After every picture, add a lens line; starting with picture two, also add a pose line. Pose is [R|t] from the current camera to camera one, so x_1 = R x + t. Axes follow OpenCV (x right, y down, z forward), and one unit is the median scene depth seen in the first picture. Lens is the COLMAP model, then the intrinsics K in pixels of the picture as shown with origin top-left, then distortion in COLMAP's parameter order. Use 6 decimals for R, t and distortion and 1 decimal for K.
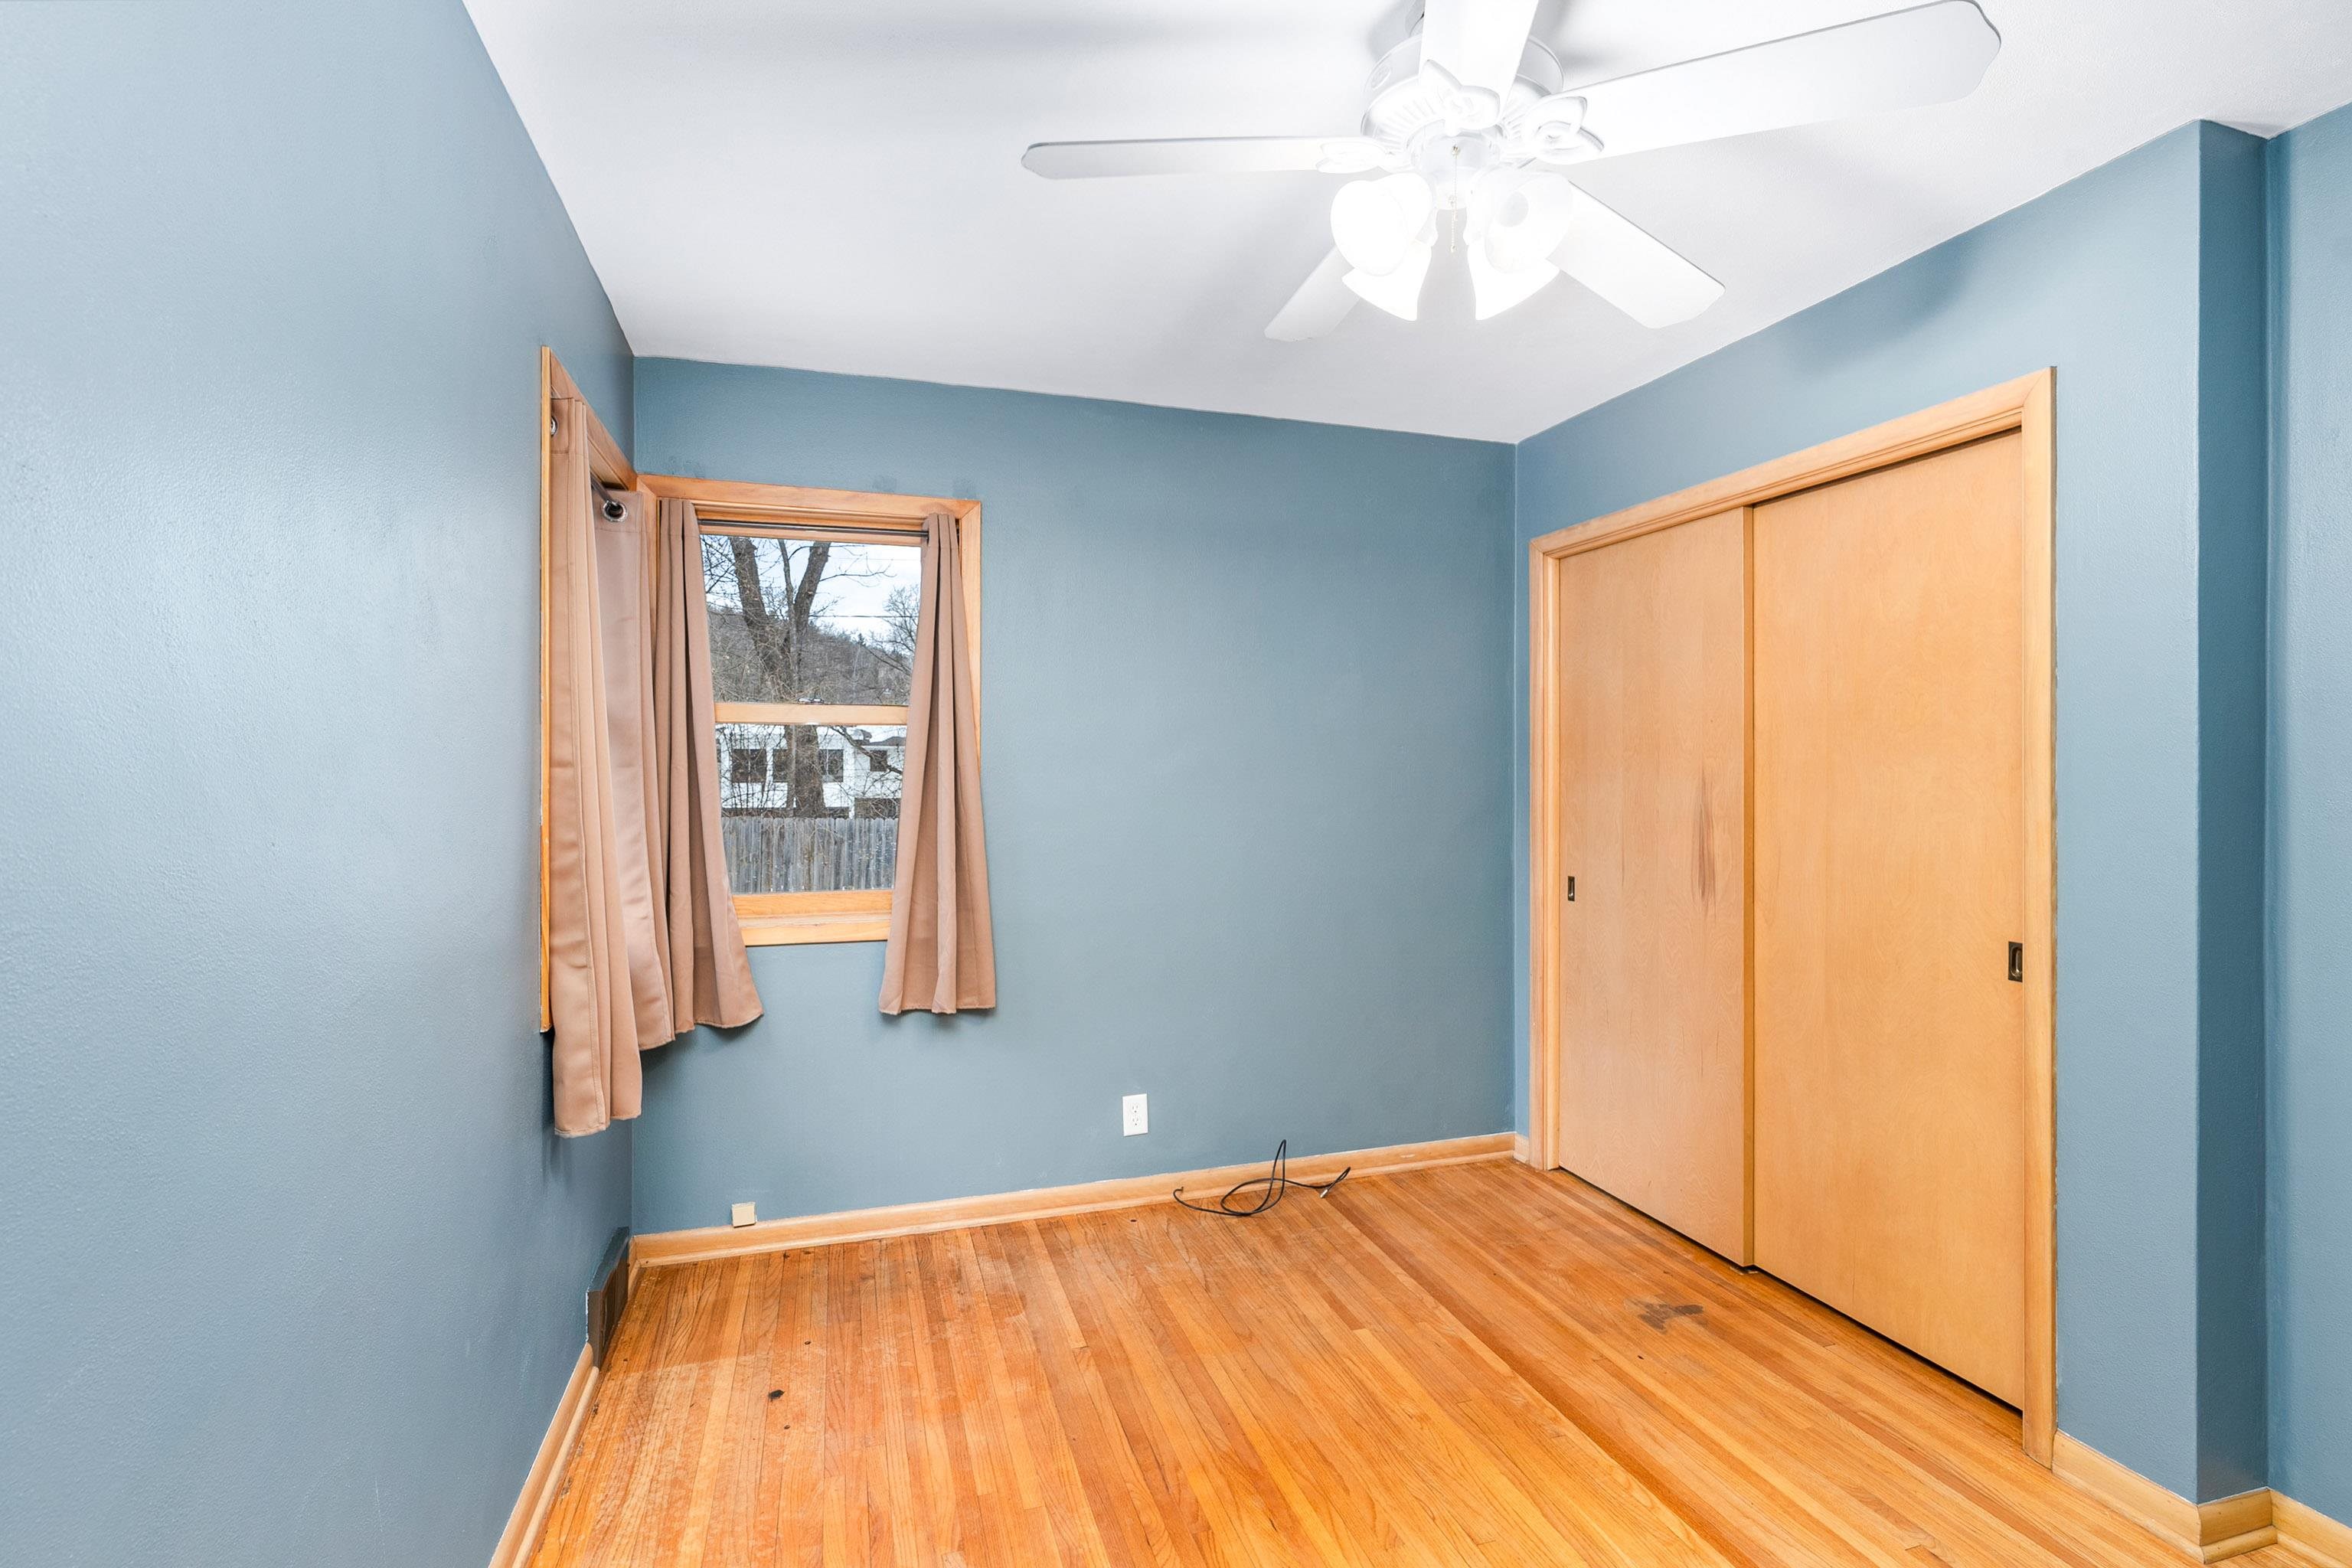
lens RADIAL K [[1075.2, 0, 1173.0], [0, 1075.2, 755.9], [0, 0, 1]] dist [-0.001379, 0.000174]
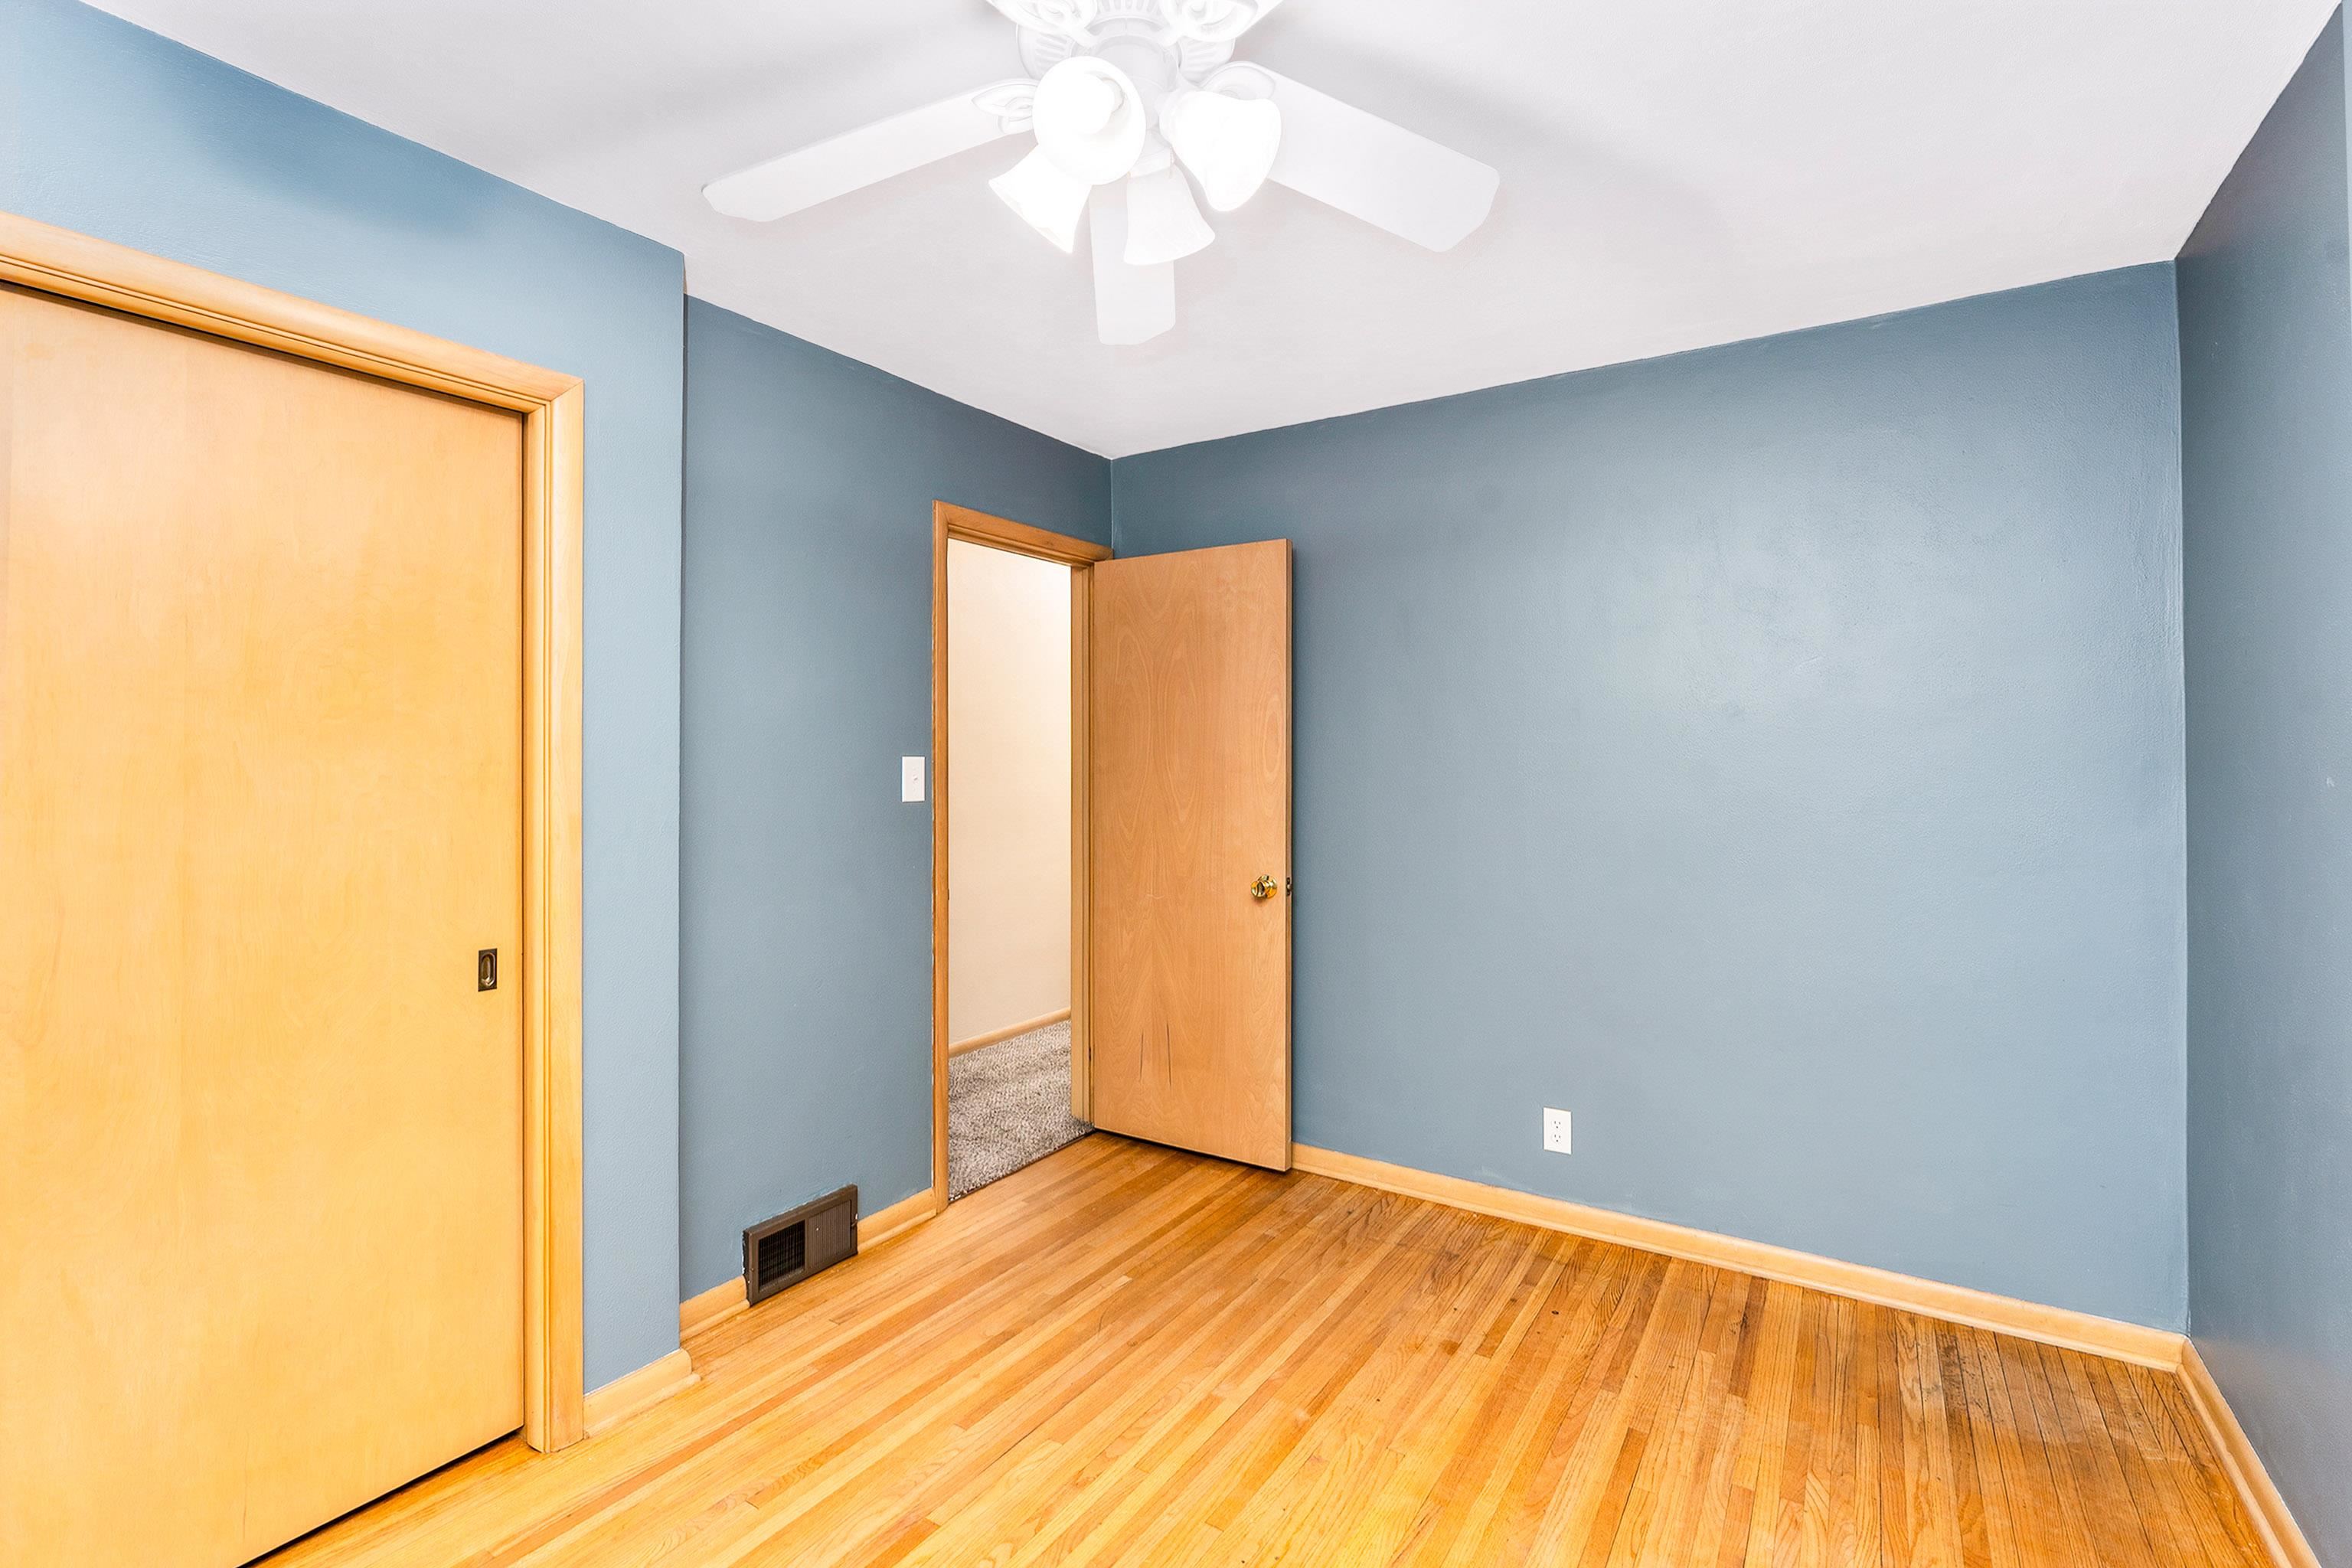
lens RADIAL K [[1075.2, 0, 1173.0], [0, 1075.2, 755.9], [0, 0, 1]] dist [-0.001379, 0.000174]
pose [[-0.639282, 0.008789, 0.768922, -0.325882], [-0.001558, 0.999918, -0.012724, 0.015336], [-0.768971, -0.009332, -0.639216, 1.140082]]
